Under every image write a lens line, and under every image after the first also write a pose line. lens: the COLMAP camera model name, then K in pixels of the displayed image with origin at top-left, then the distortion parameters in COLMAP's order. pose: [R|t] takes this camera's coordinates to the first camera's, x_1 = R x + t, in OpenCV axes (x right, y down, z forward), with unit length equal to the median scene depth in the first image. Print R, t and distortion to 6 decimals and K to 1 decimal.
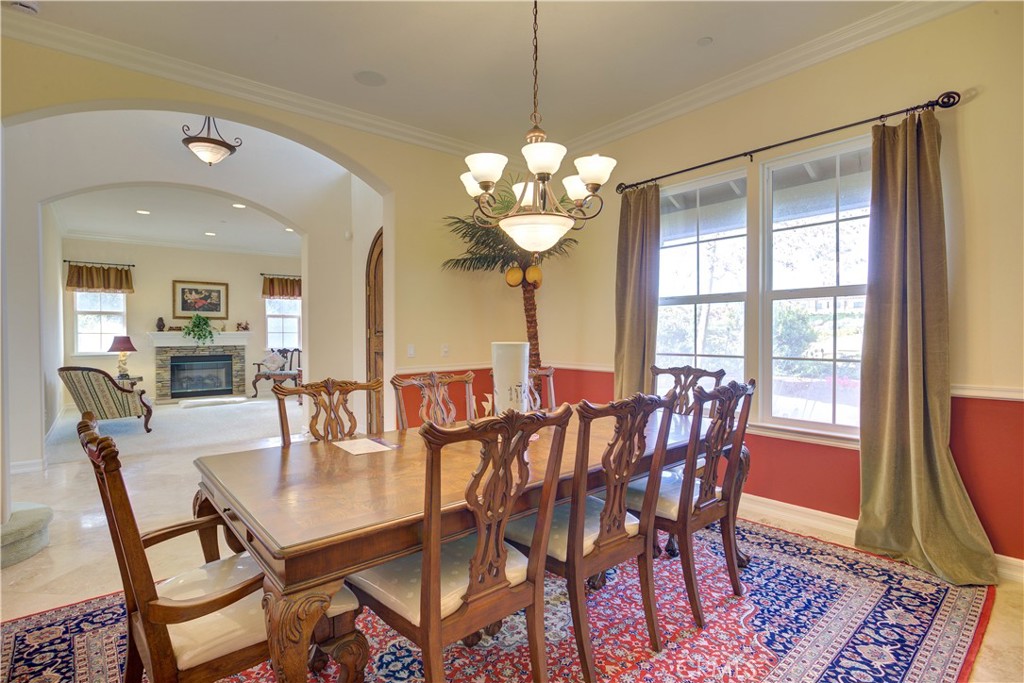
lens RADIAL K [[501.0, 0, 512.0], [0, 501.0, 341.5], [0, 0, 1]] dist [-0.002131, 0.000406]
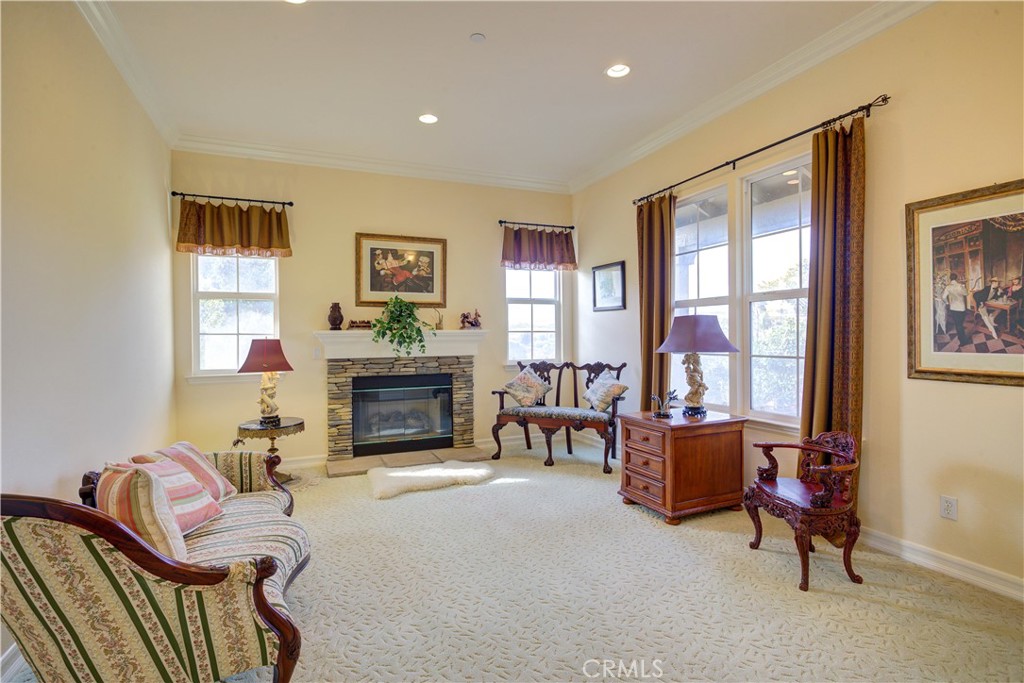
lens RADIAL K [[501.0, 0, 512.0], [0, 501.0, 341.5], [0, 0, 1]] dist [-0.002131, 0.000406]
pose [[0.960933, -0.002062, -0.276773, -0.369562], [0.001192, 0.999994, -0.003311, -0.005900], [0.276778, 0.002852, 0.960930, 0.532587]]
